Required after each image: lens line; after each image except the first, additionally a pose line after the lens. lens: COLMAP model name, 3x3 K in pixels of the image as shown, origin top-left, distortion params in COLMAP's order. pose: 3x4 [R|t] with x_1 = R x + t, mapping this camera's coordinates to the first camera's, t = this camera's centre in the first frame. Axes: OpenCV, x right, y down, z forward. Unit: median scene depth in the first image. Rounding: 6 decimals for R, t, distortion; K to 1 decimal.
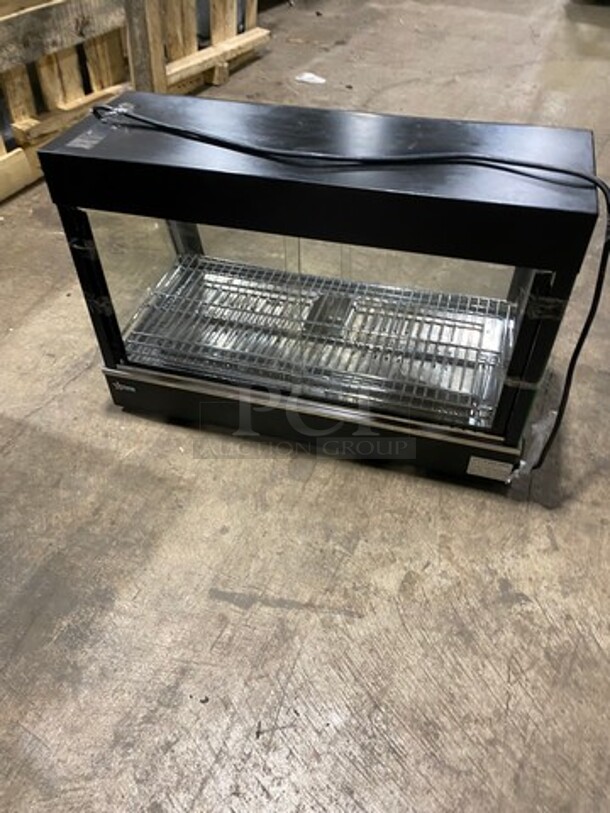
lens RADIAL K [[614.8, 0, 301.1], [0, 614.8, 406.2], [0, 0, 1]] dist [0.001562, -0.000376]
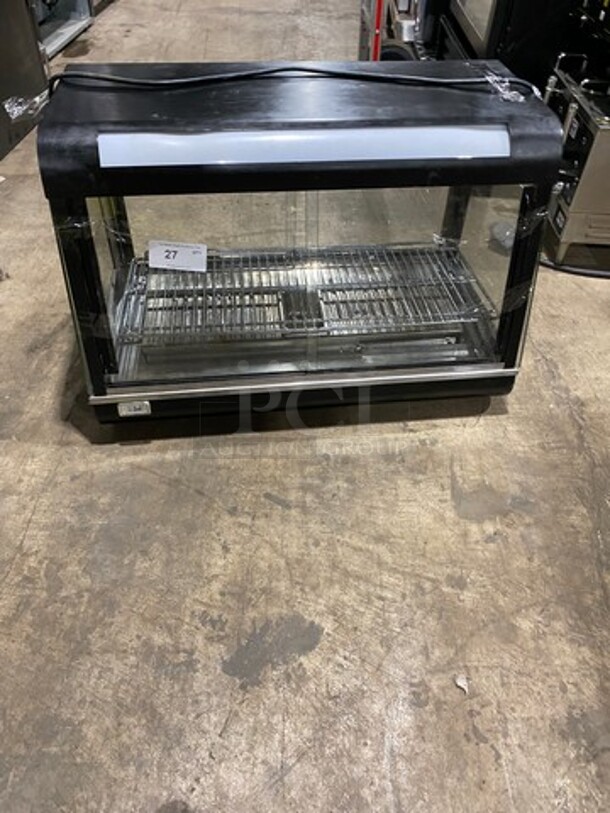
lens RADIAL K [[614.8, 0, 301.1], [0, 614.8, 406.2], [0, 0, 1]] dist [0.001562, -0.000376]
pose [[-0.918646, 0.278237, -0.280489, 0.470032], [-0.278461, 0.047641, 0.959265, -1.395497], [0.280265, 0.959330, 0.033713, 1.450203]]
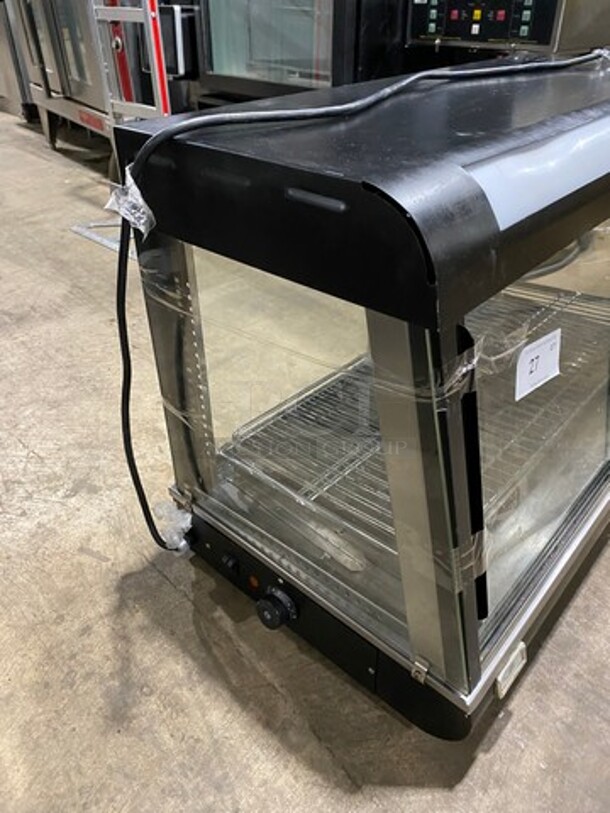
lens RADIAL K [[614.8, 0, 301.1], [0, 614.8, 406.2], [0, 0, 1]] dist [0.001562, -0.000376]
pose [[-0.419556, 0.532733, -0.734961, 0.832079], [-0.621121, 0.421958, 0.660424, -0.591192], [0.661953, 0.733585, 0.153856, 0.983277]]
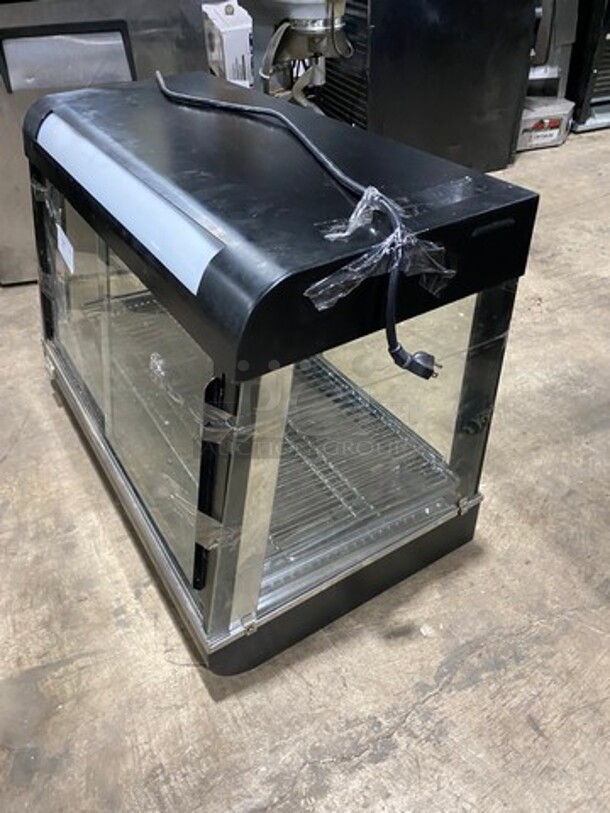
lens RADIAL K [[614.8, 0, 301.1], [0, 614.8, 406.2], [0, 0, 1]] dist [0.001562, -0.000376]
pose [[-0.742565, -0.382409, 0.549874, -0.646375], [0.511160, 0.206940, 0.834201, -0.972485], [-0.432797, 0.900521, 0.041806, 1.204826]]
